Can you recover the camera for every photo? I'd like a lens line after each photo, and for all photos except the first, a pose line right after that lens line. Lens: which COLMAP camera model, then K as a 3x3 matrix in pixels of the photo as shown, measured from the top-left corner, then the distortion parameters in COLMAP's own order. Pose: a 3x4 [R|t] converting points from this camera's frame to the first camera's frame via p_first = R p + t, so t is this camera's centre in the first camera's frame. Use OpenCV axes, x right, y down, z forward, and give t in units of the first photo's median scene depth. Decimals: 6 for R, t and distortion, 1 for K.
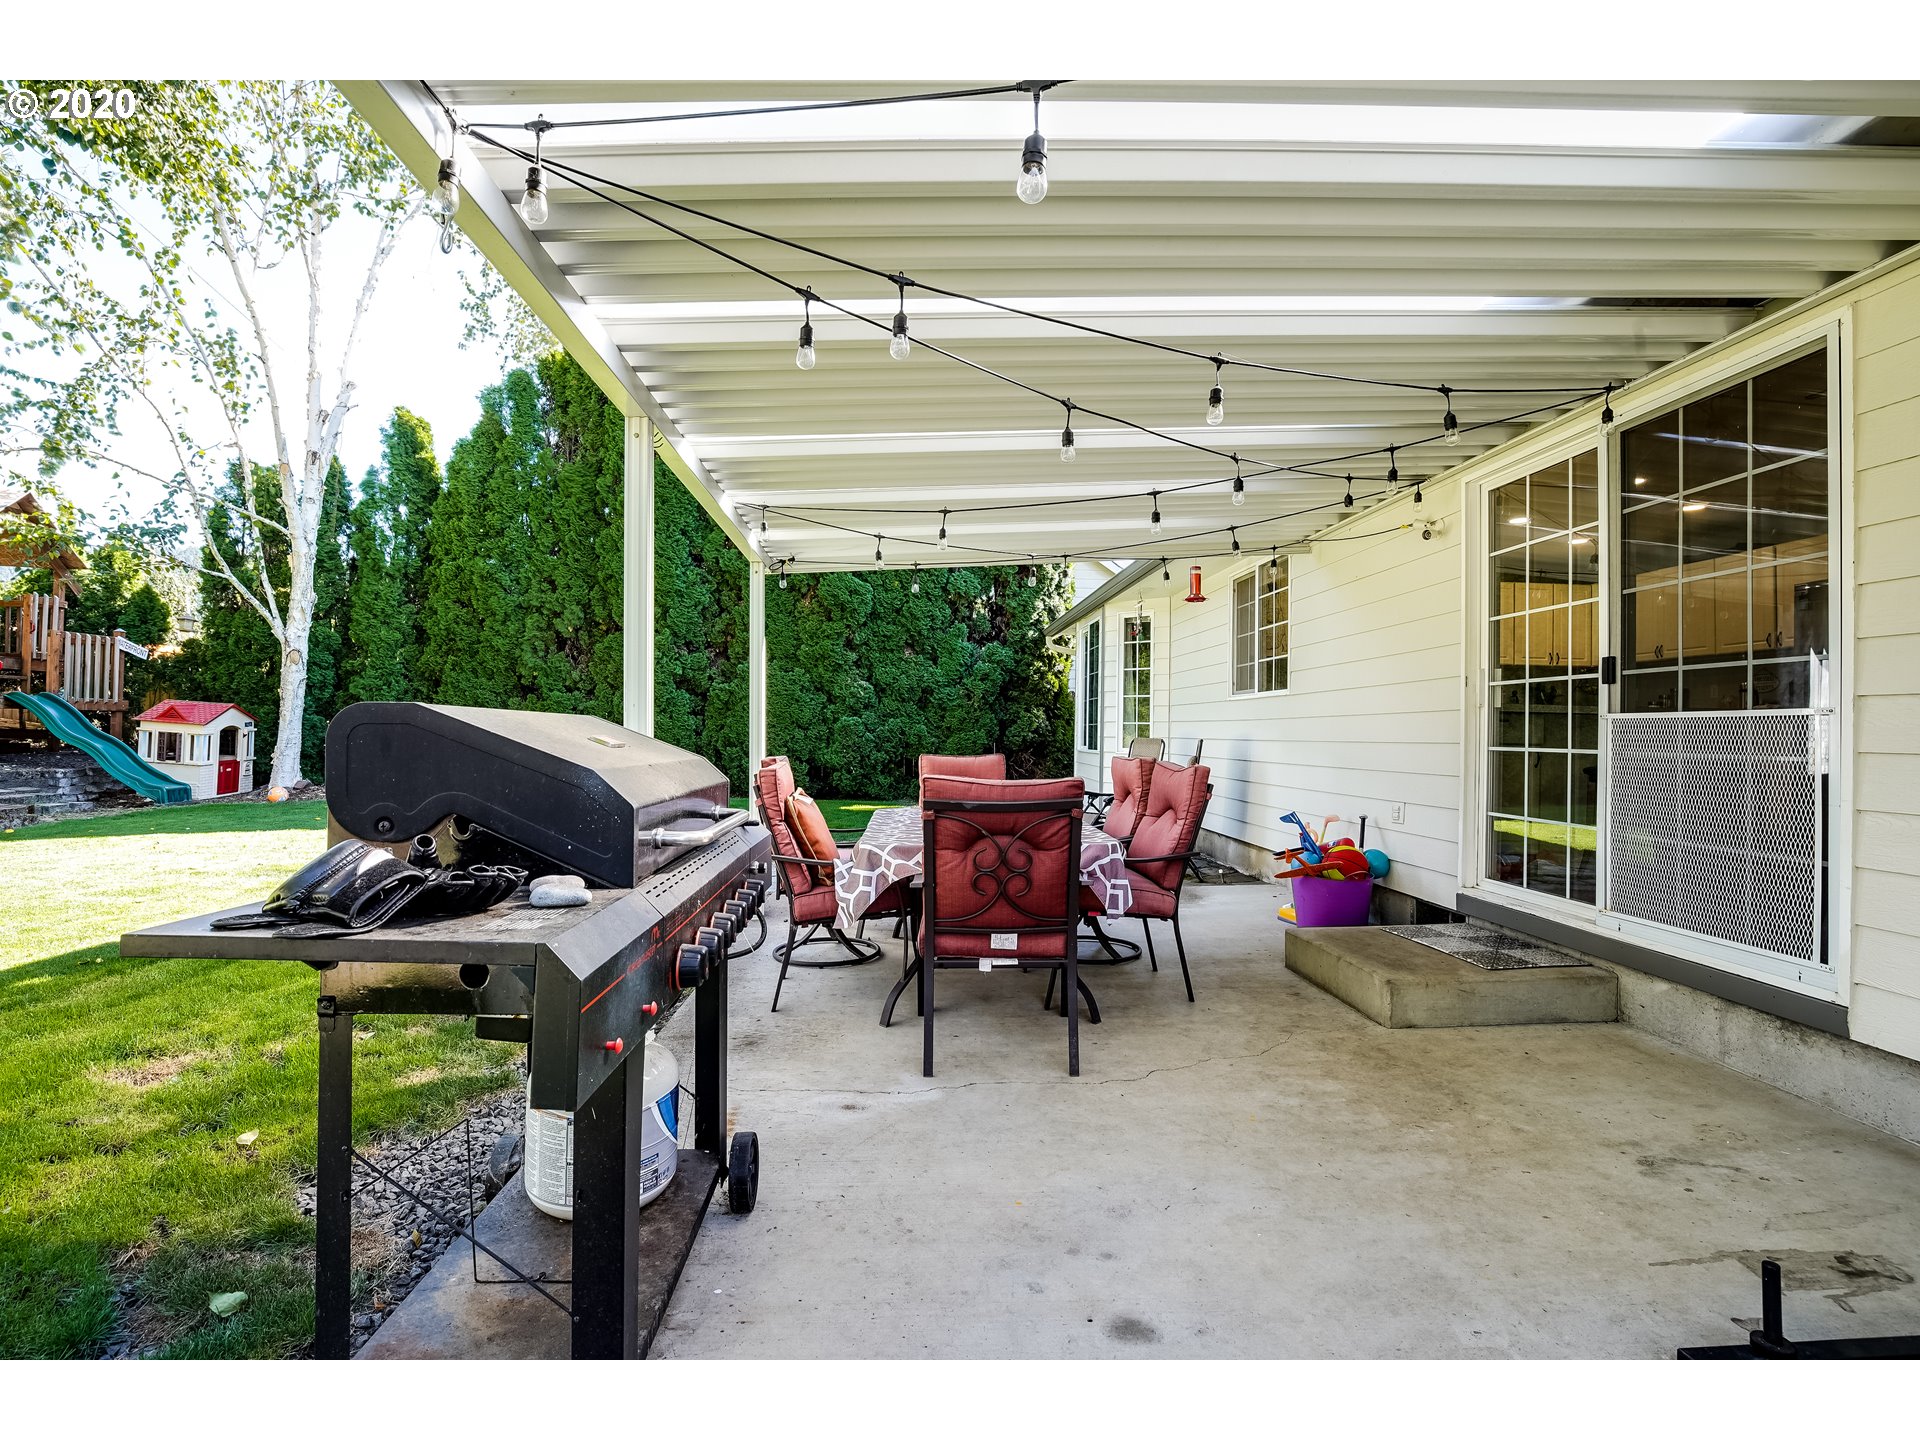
lens RADIAL K [[876.4, 0, 930.3], [0, 876.4, 716.3], [0, 0, 1]] dist [-0.017876, 0.001812]
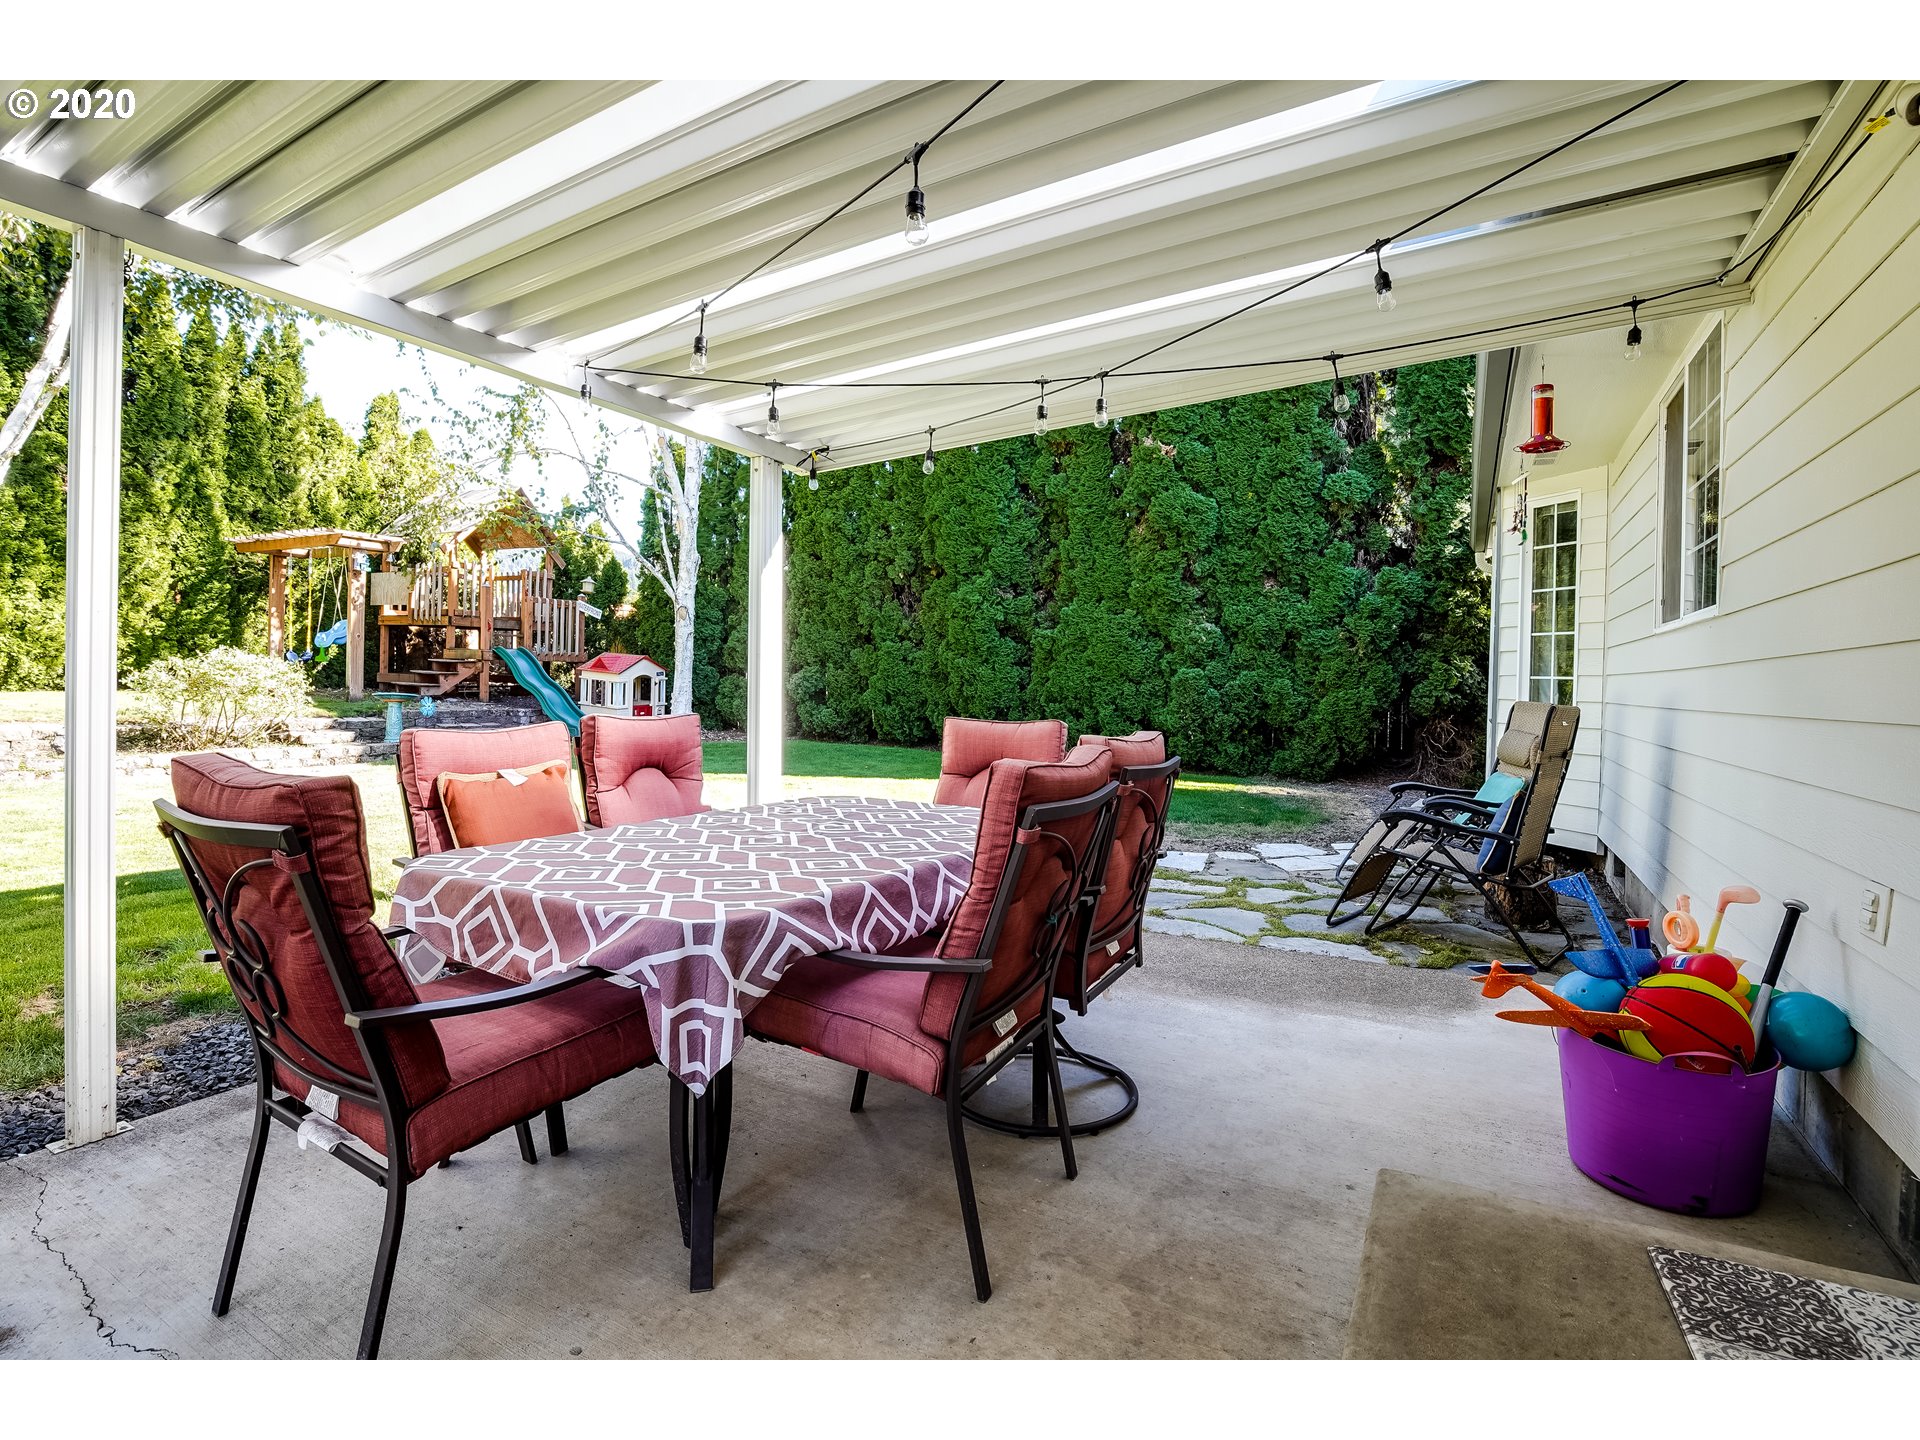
lens RADIAL K [[897.7, 0, 979.2], [0, 897.7, 684.7], [0, 0, 1]] dist [-0.032588, 0.004952]
pose [[0.853426, 0.011374, -0.521091, 0.171038], [-0.004222, 0.999880, 0.014910, 0.004086], [0.521198, -0.010524, 0.853371, 0.205734]]
